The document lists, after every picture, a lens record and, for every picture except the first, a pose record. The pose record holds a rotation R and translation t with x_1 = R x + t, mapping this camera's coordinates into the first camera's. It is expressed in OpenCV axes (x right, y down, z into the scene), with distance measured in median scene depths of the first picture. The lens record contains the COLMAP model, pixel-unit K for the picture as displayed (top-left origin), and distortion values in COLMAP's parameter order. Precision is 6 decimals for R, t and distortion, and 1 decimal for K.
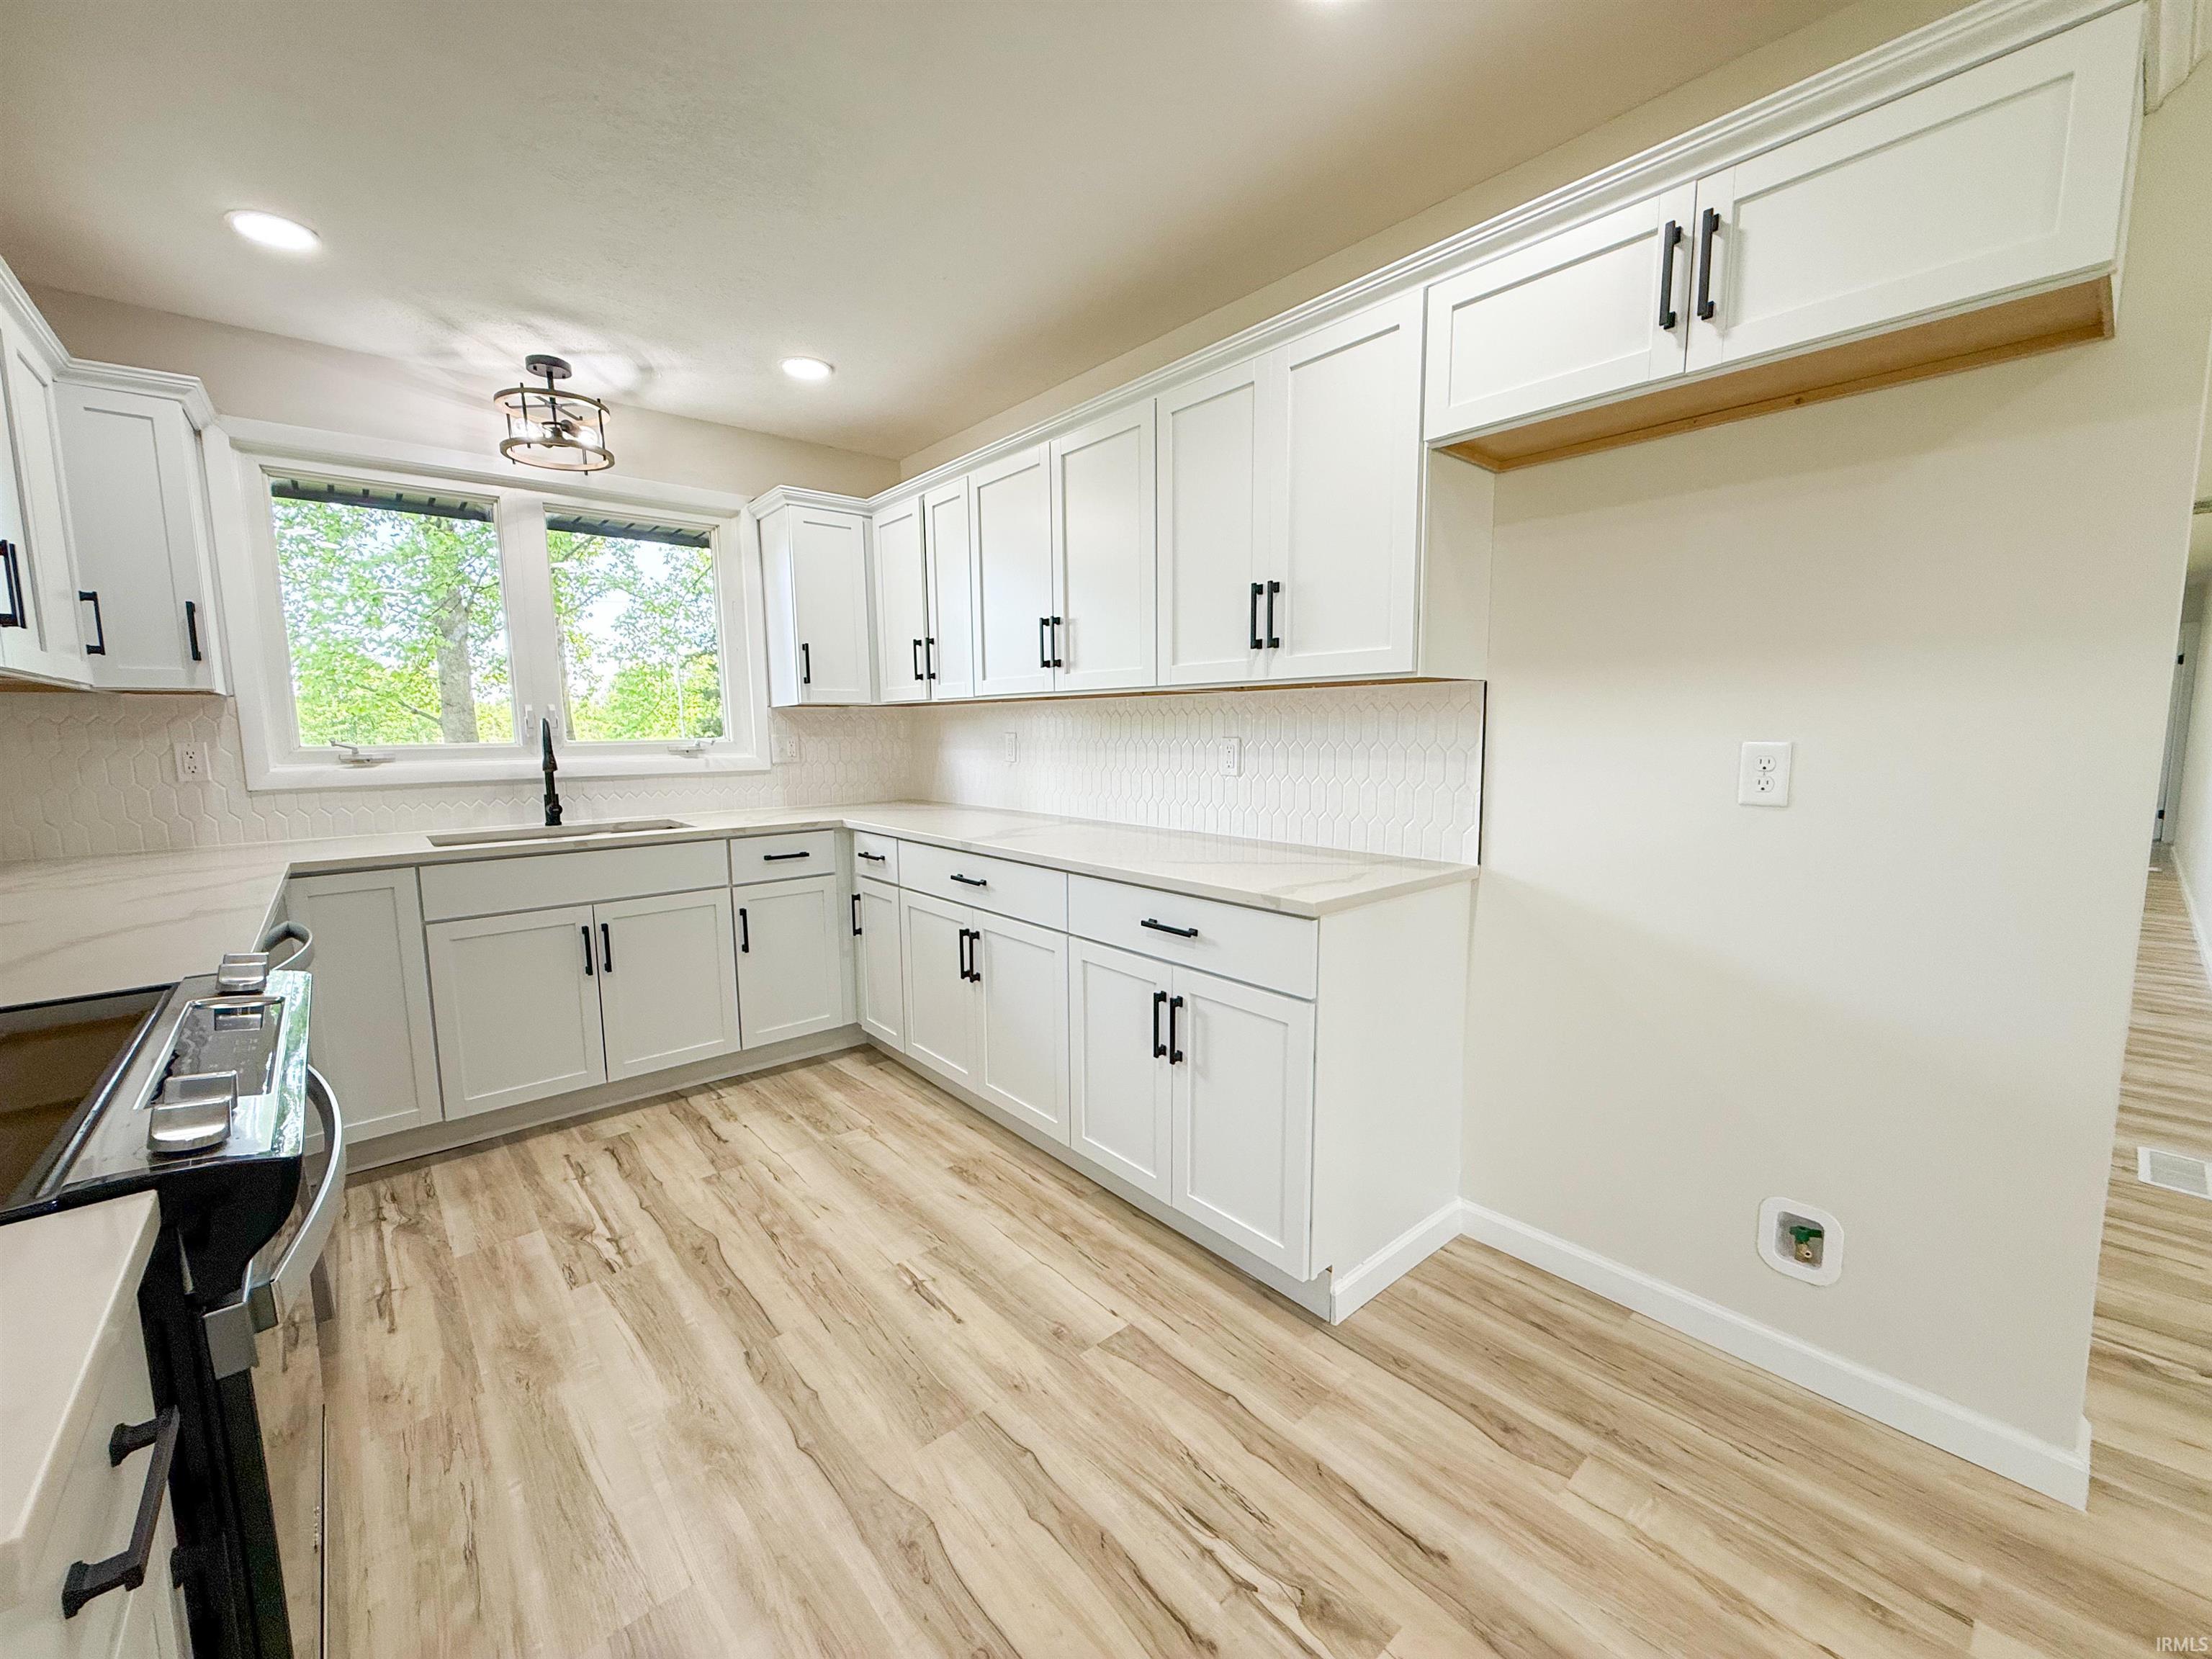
lens RADIAL K [[873.1, 0, 1096.5], [0, 873.1, 829.8], [0, 0, 1]] dist [-0.002094, -0.000401]
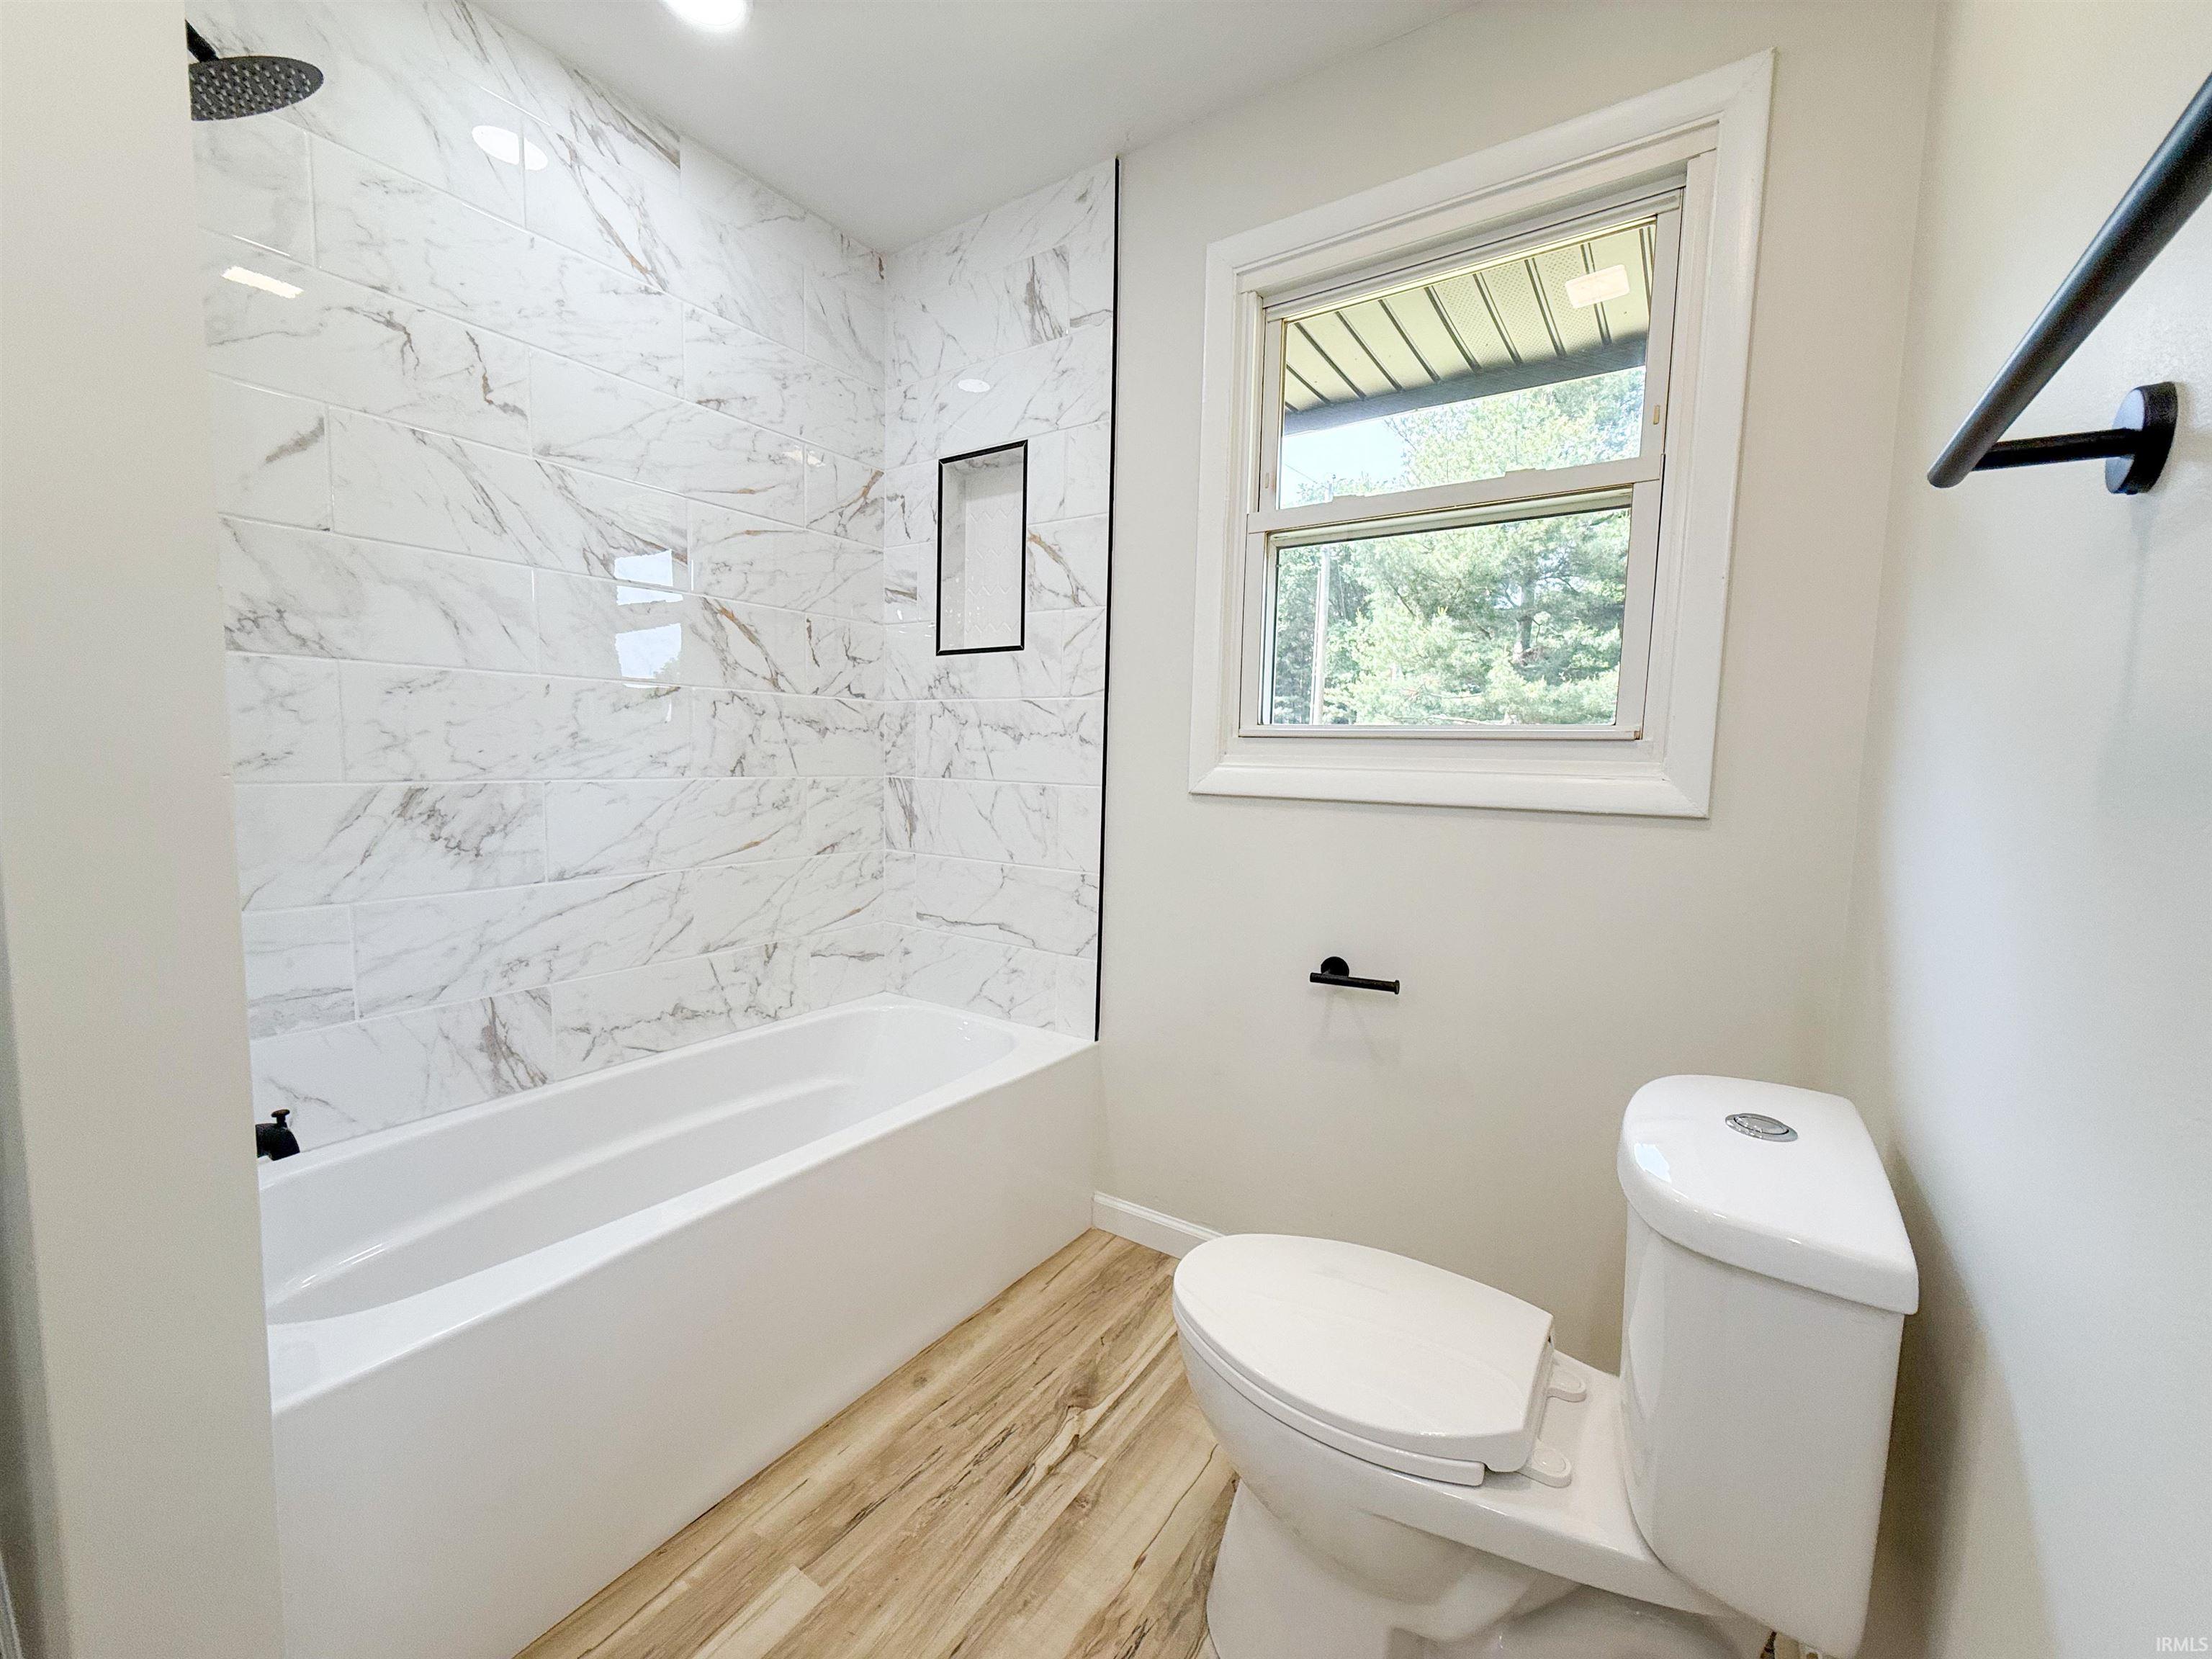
lens RADIAL K [[873.1, 0, 1091.8], [0, 873.1, 822.4], [0, 0, 1]] dist [-0.002094, -0.000401]
pose [[-0.251072, -0.075198, 0.965043, -0.537003], [0.088647, 0.991002, 0.100284, -0.036733], [-0.963901, 0.110726, -0.242146, 0.705986]]
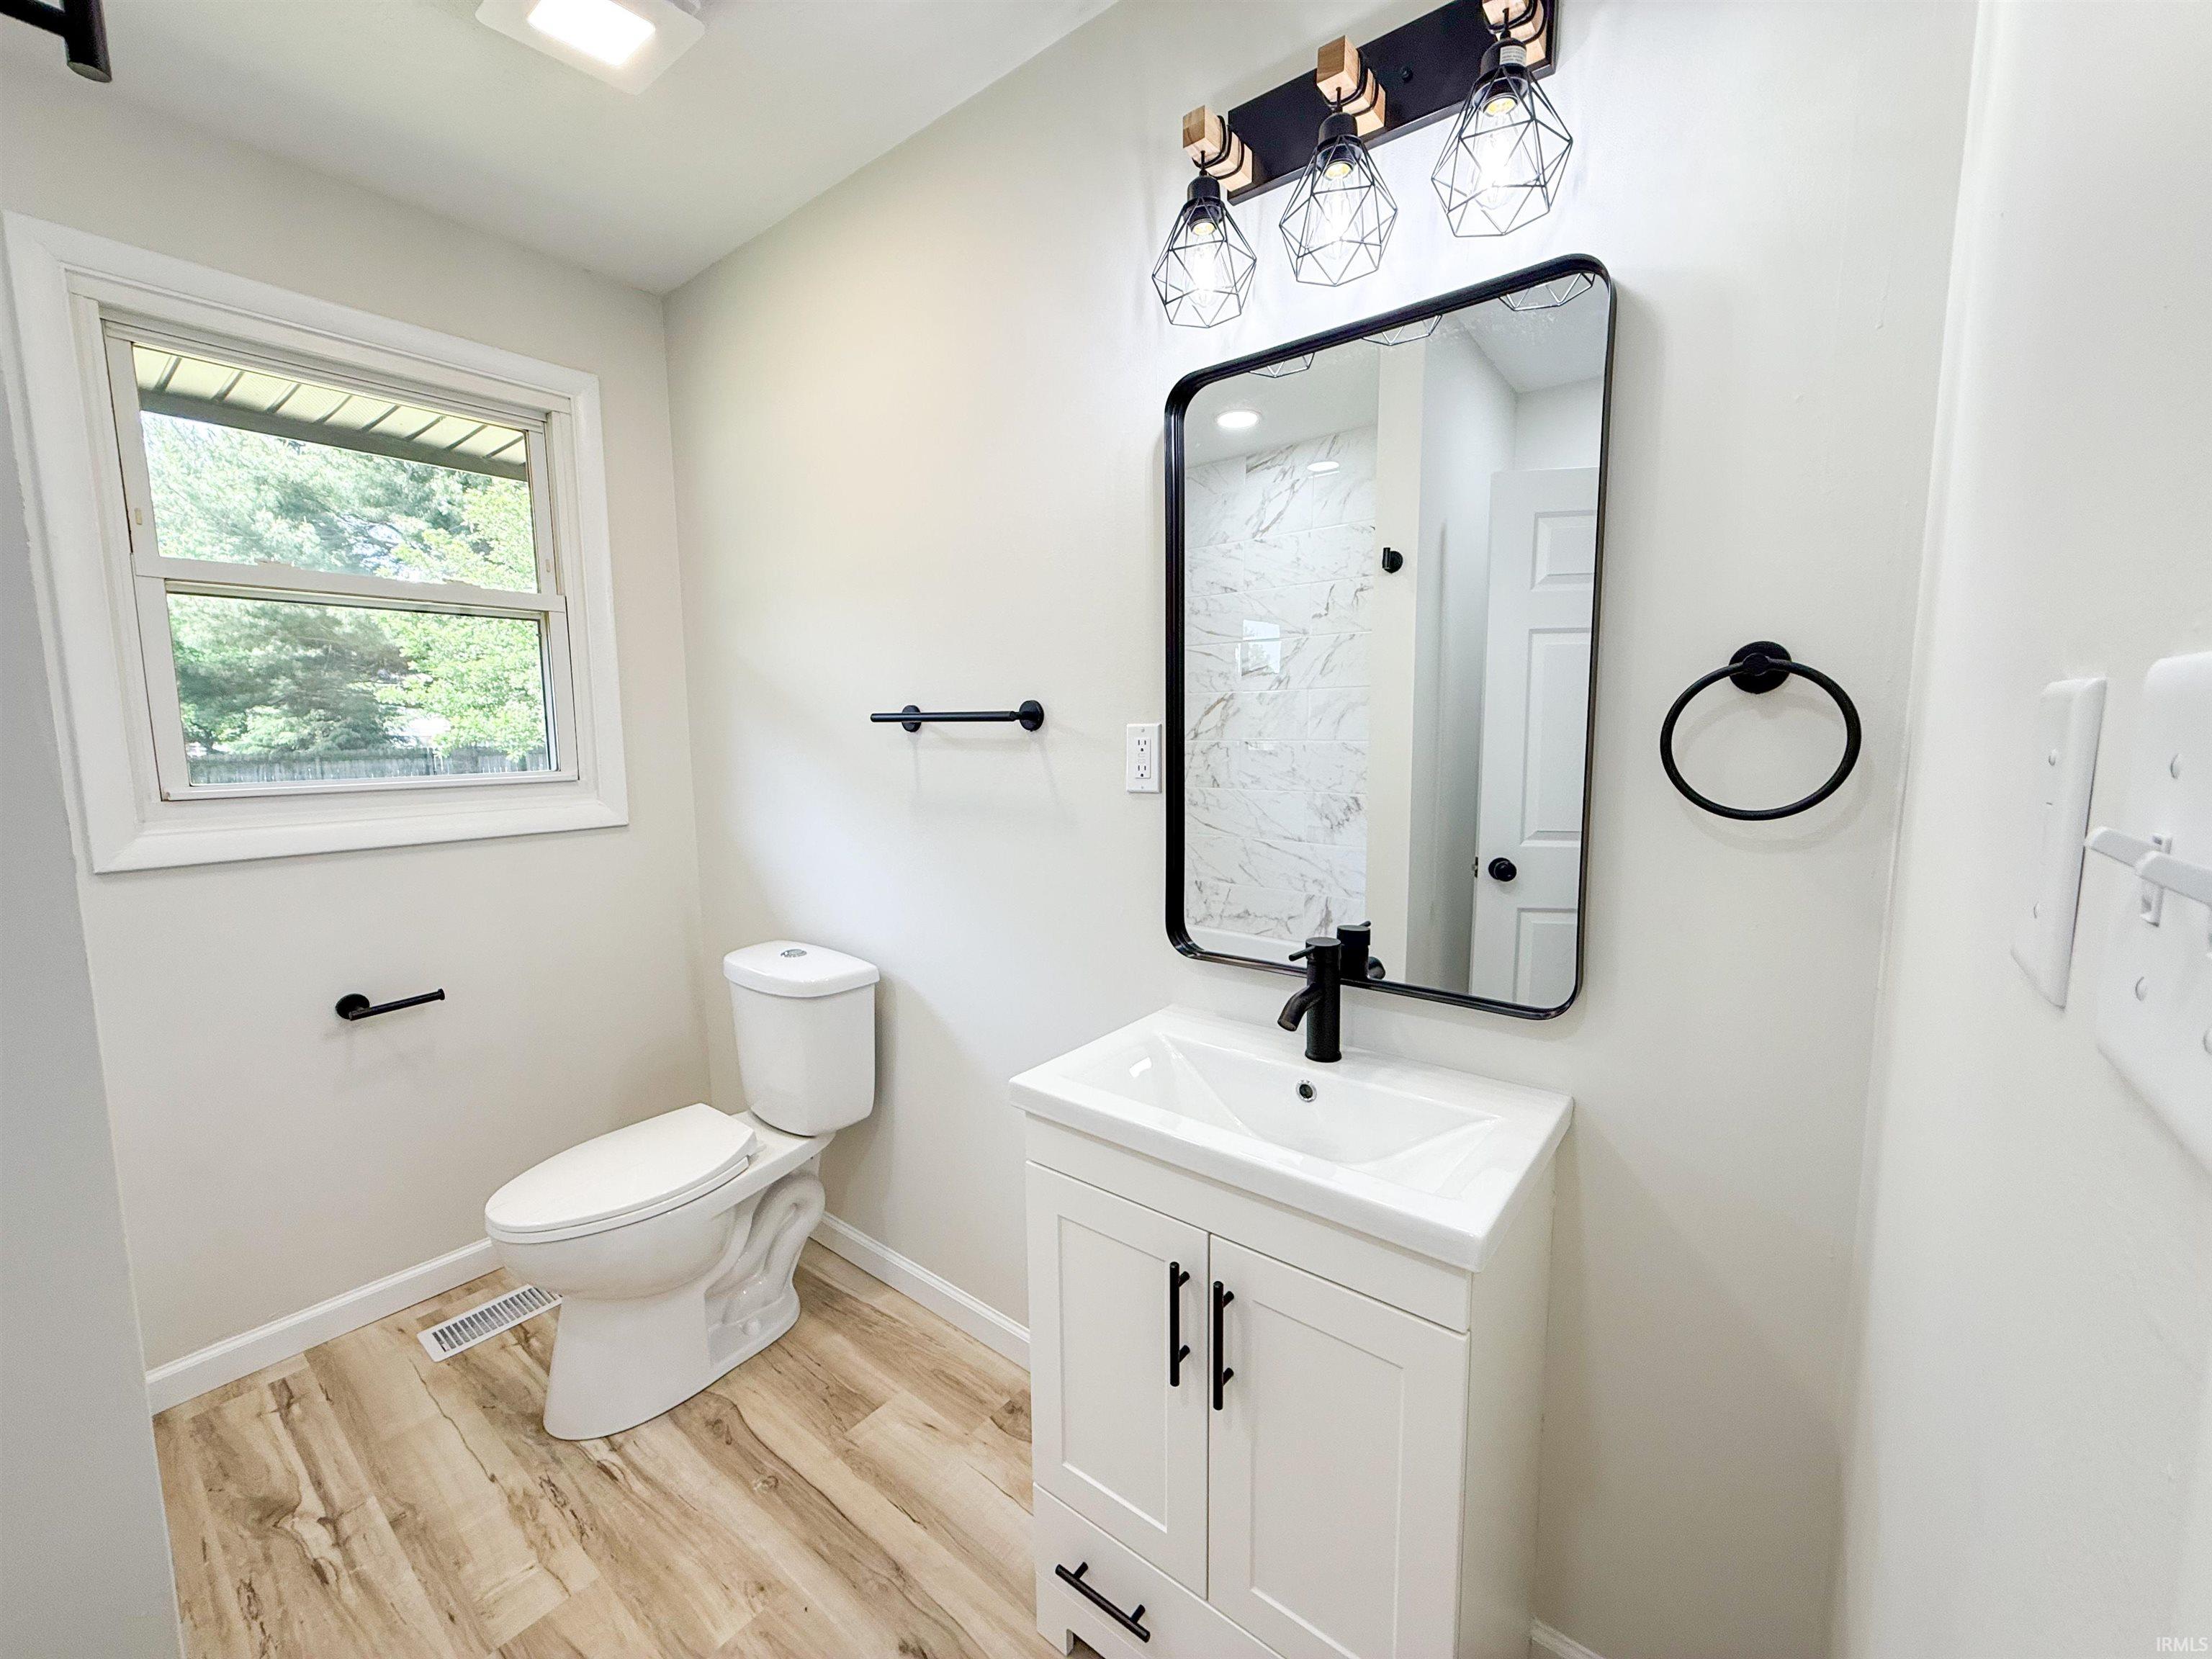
lens RADIAL K [[873.1, 0, 1105.9], [0, 873.1, 832.5], [0, 0, 1]] dist [-0.002094, -0.000401]
pose [[-0.981564, 0.040219, -0.186854, -0.403511], [-0.003392, 0.973790, 0.227422, -0.175889], [0.191103, 0.223863, -0.955701, 1.267242]]
